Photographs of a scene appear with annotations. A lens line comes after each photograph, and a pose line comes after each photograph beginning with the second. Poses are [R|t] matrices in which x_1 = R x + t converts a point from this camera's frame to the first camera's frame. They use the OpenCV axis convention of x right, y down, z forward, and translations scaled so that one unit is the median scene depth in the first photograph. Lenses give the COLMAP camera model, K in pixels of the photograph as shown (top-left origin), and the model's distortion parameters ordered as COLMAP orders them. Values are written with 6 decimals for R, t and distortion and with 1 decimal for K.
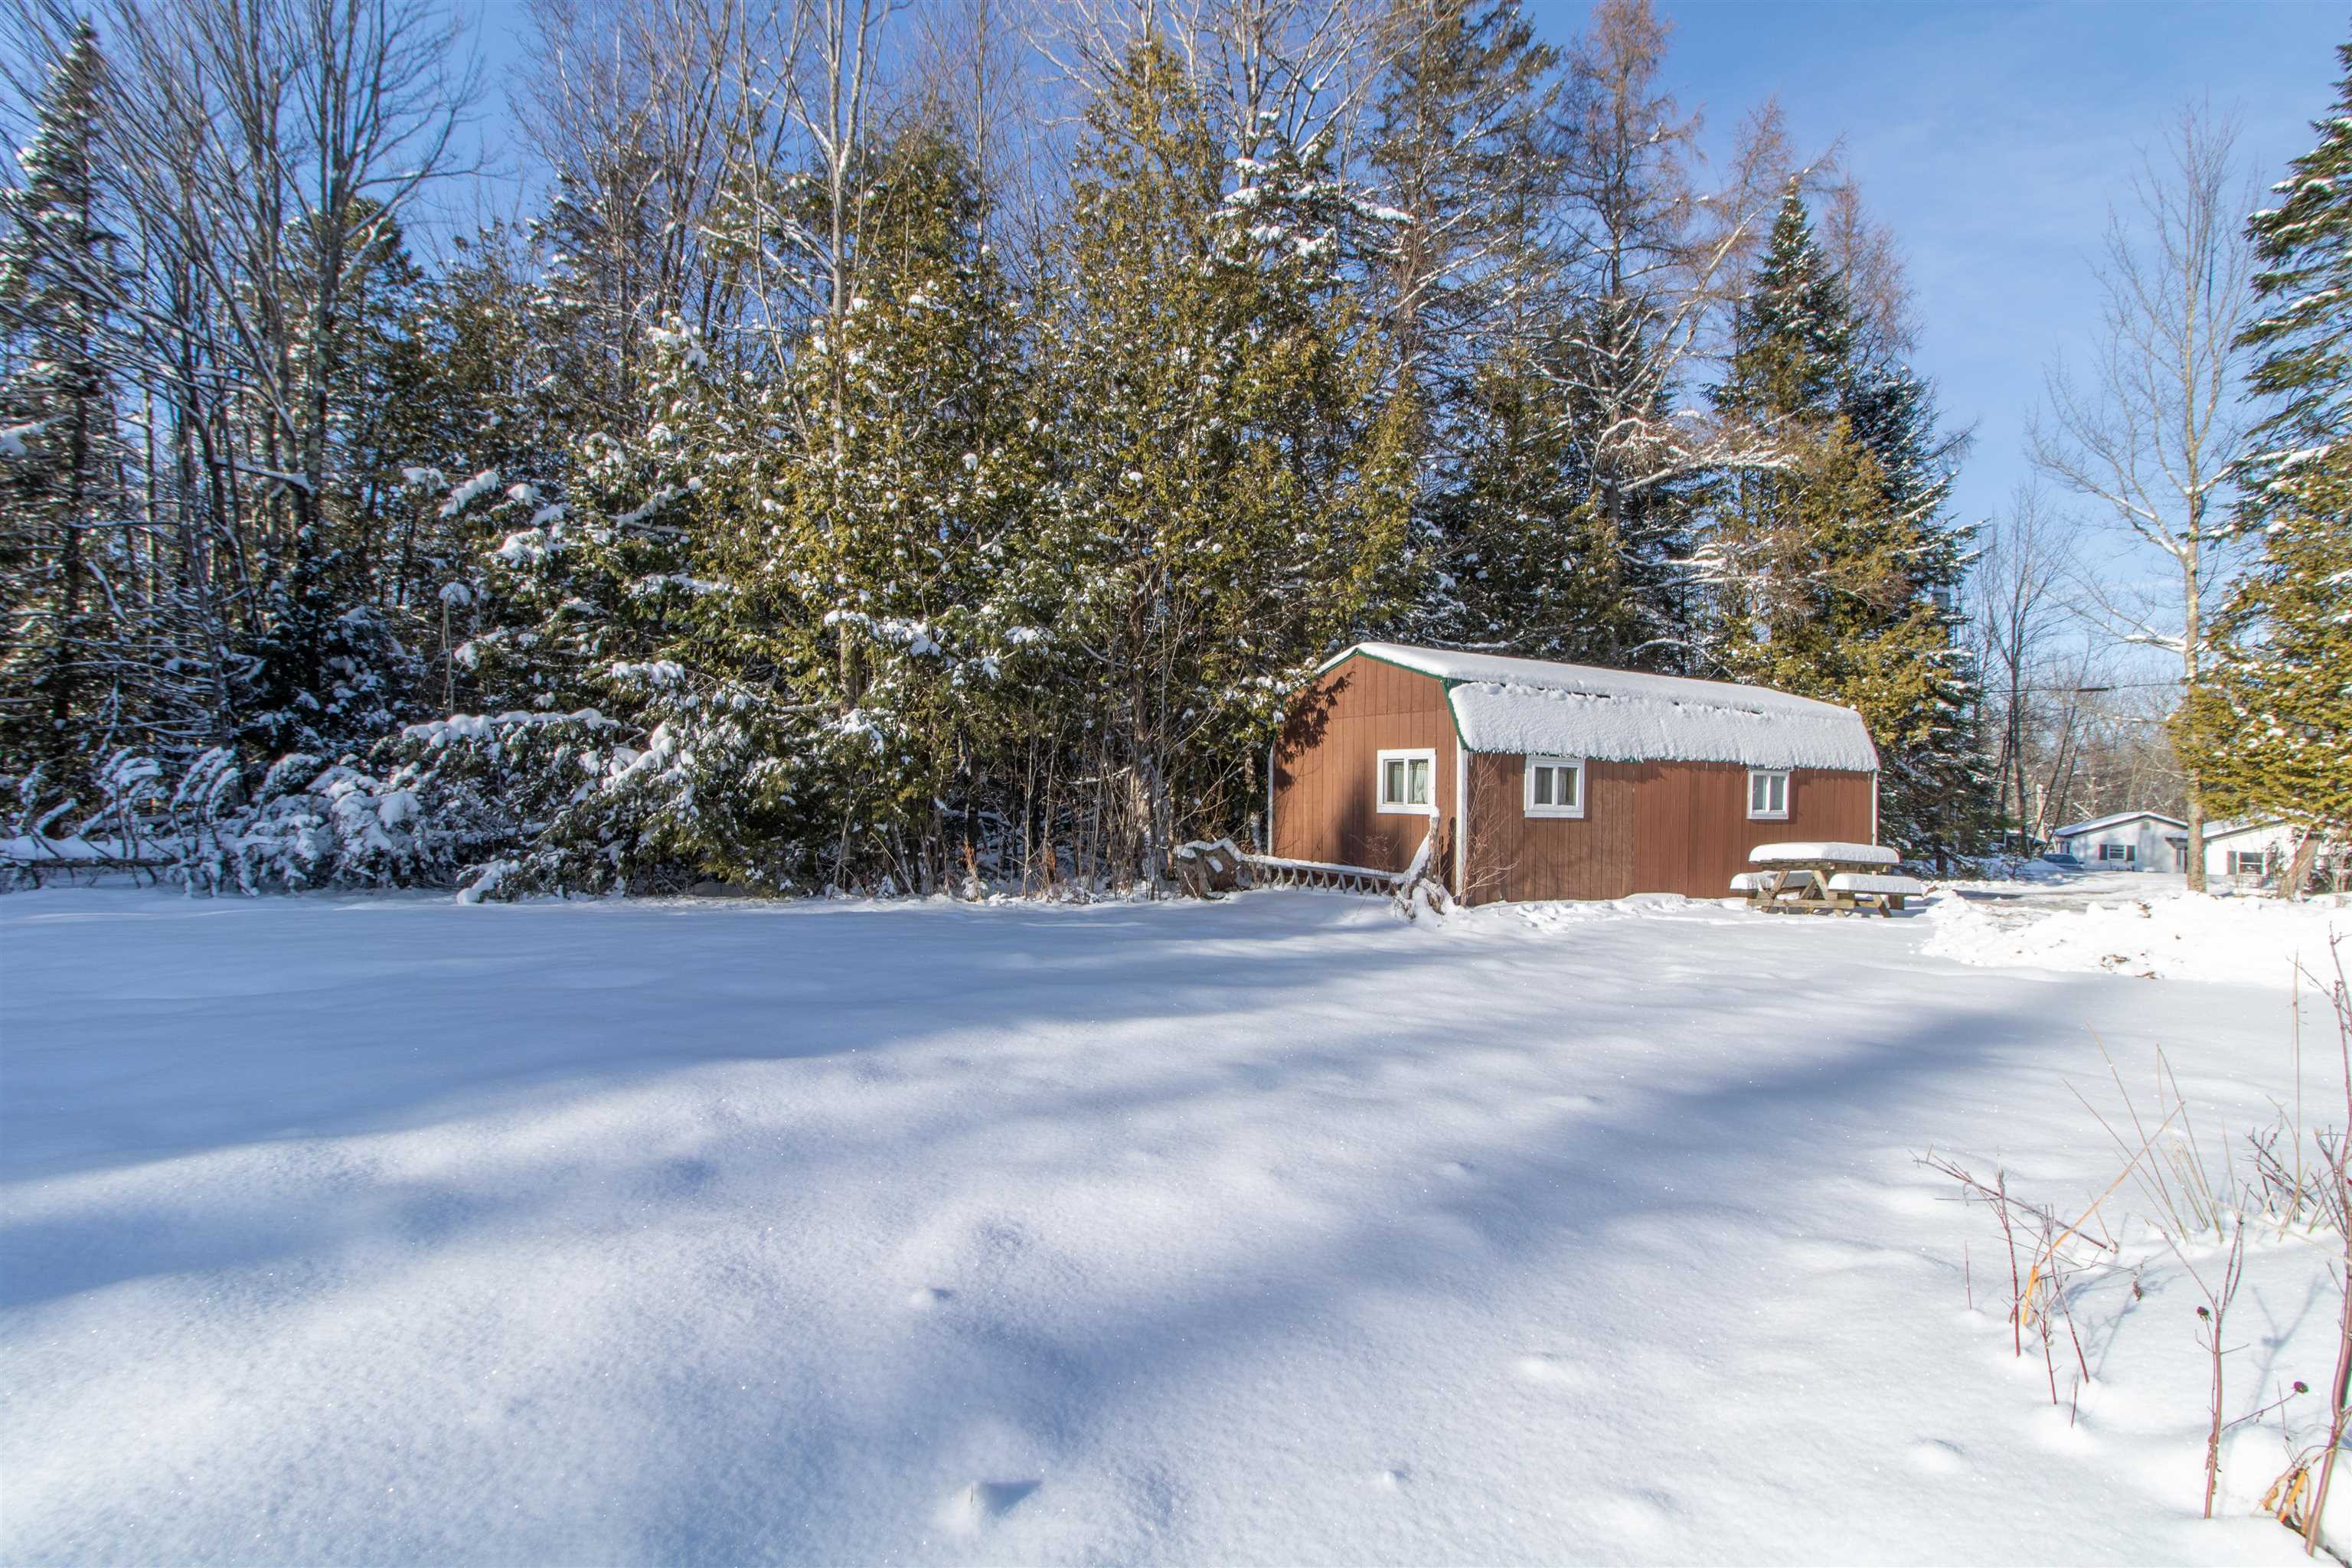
lens RADIAL K [[1081.4, 0, 1178.2], [0, 1081.4, 792.2], [0, 0, 1]] dist [0.004572, 0.001047]
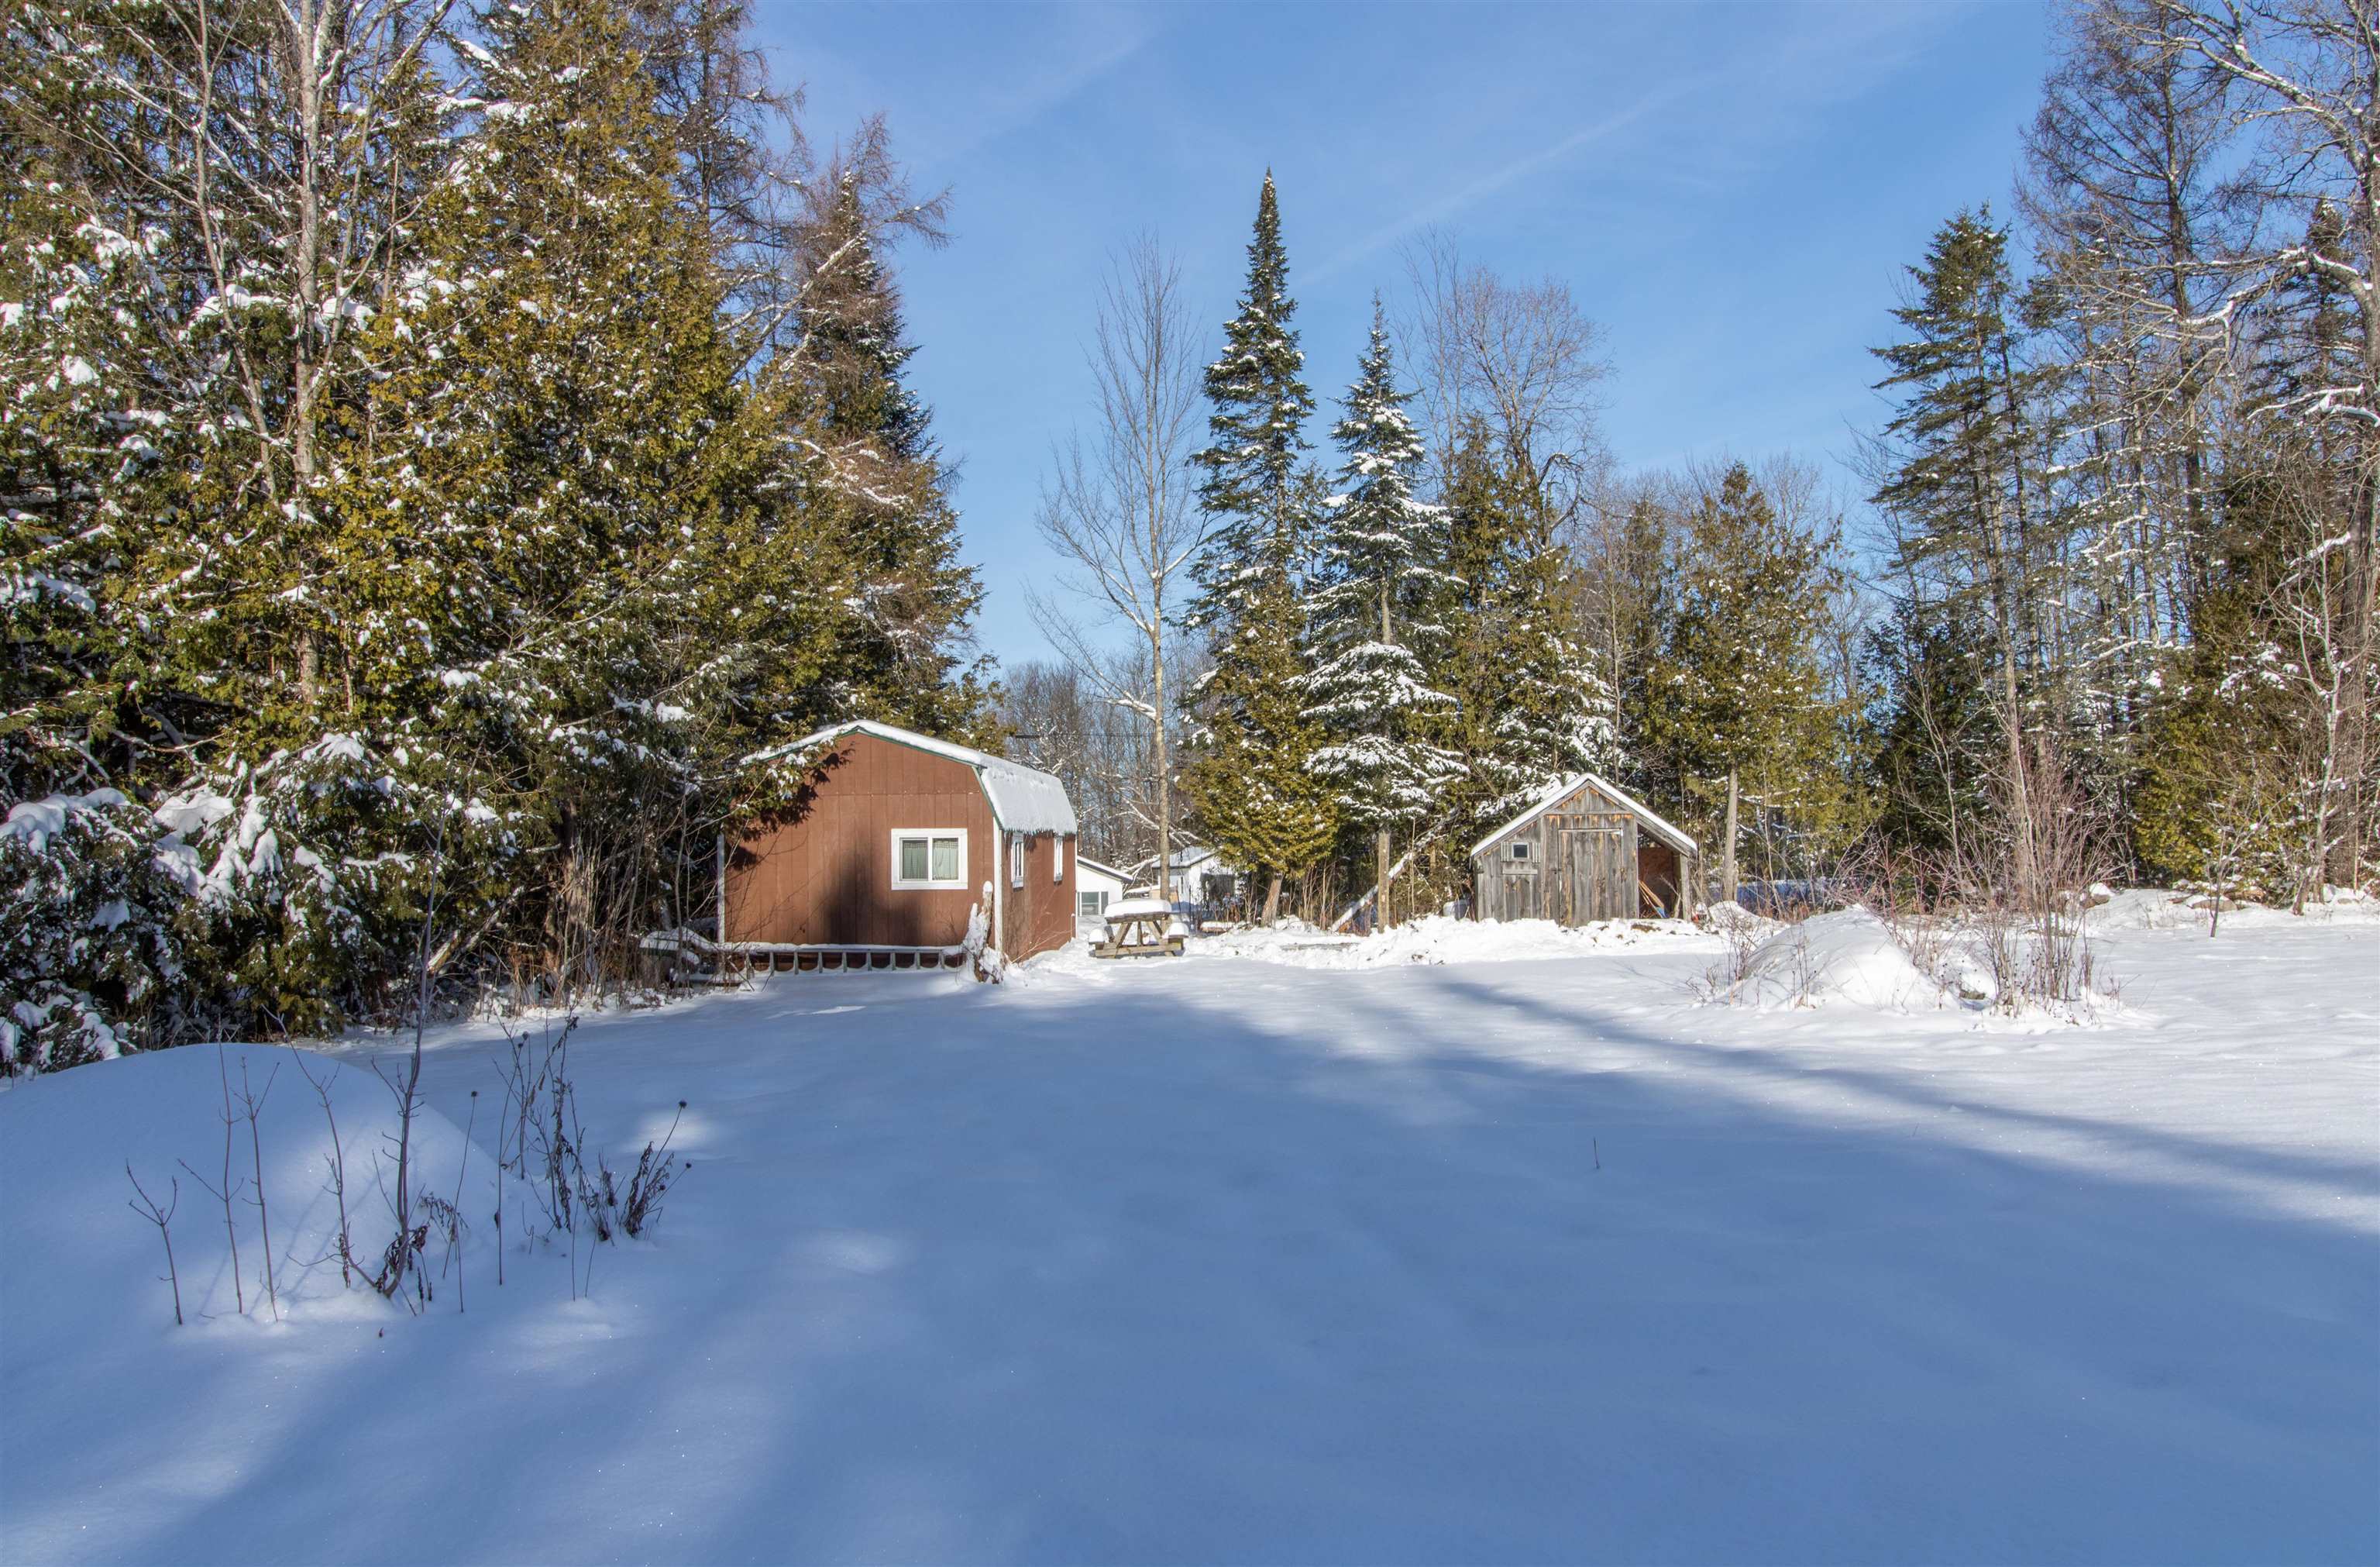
lens RADIAL K [[1897.3, 0, 1183.5], [0, 1897.3, 772.1], [0, 0, 1]] dist [0.002824, 0.001035]
pose [[0.573960, 0.008560, 0.818838, -1.047724], [0.016211, 0.999631, -0.021814, -0.045253], [-0.818723, 0.025795, 0.573610, -0.240202]]
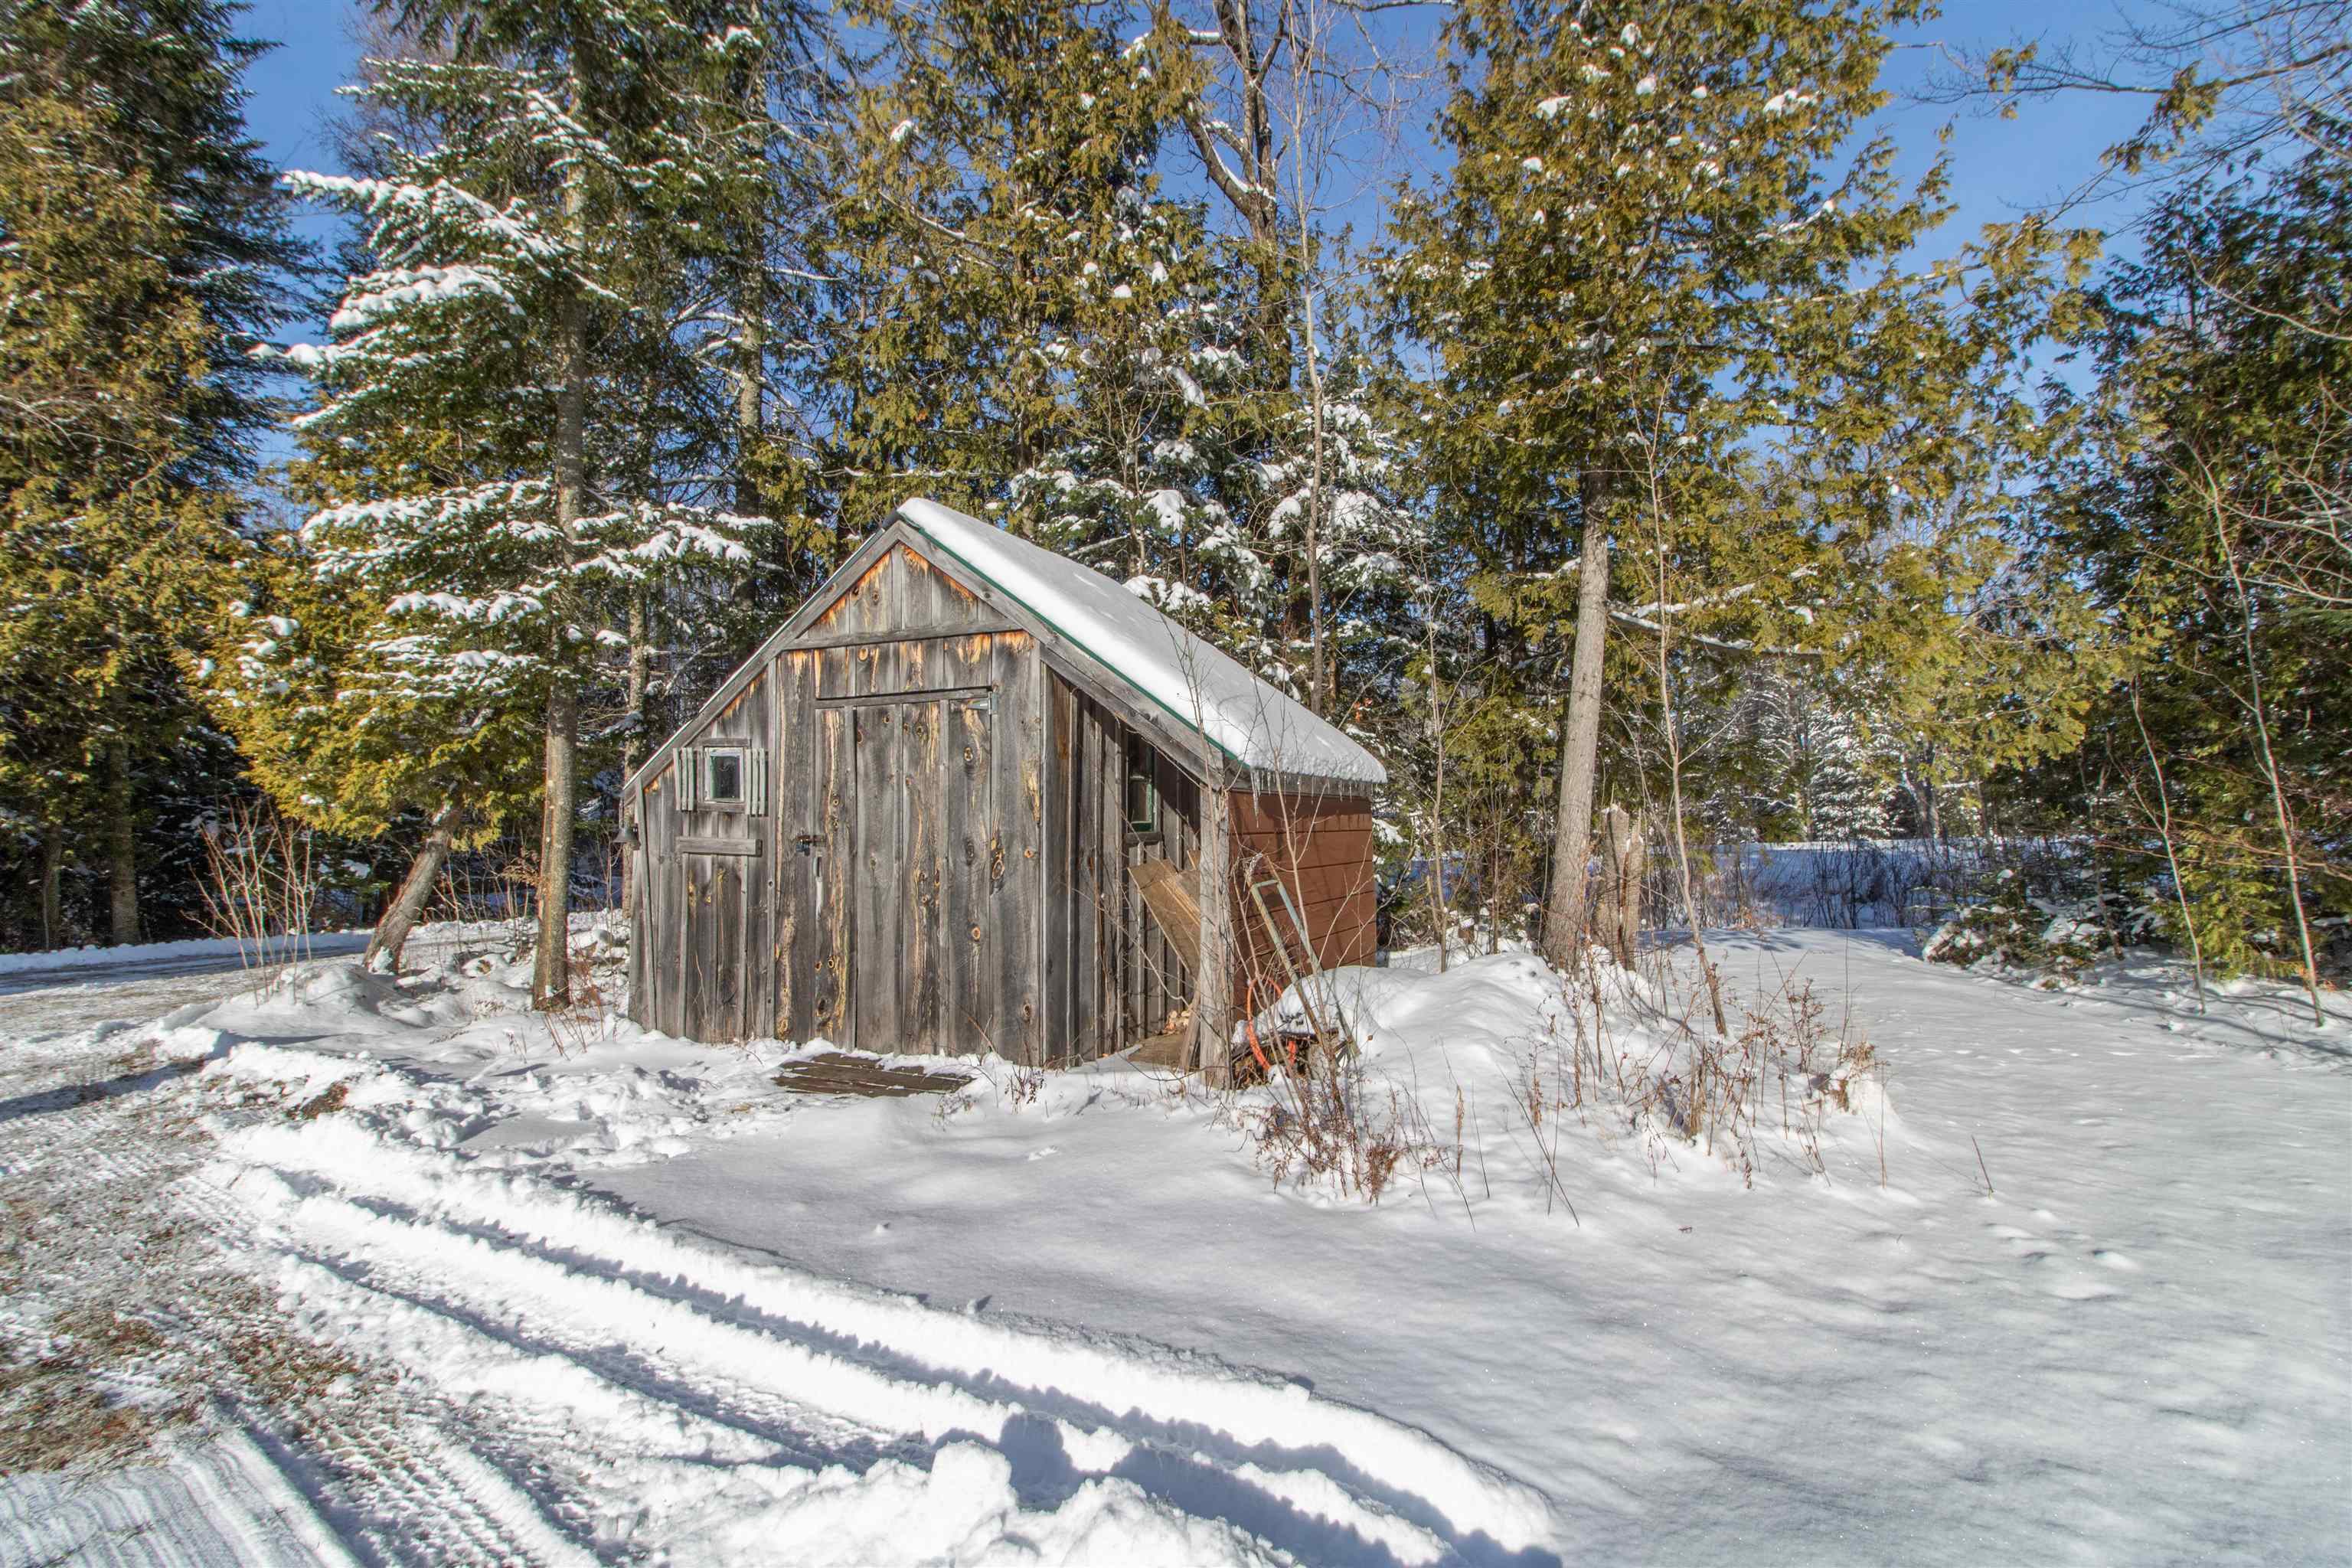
lens RADIAL K [[1081.4, 0, 1184.8], [0, 1081.4, 784.9], [0, 0, 1]] dist [0.004572, 0.001047]
pose [[0.802305, -0.010234, 0.596827, 1.248486], [0.019063, 0.999782, -0.008482, 0.025013], [-0.596610, 0.018183, 0.802325, 0.407473]]
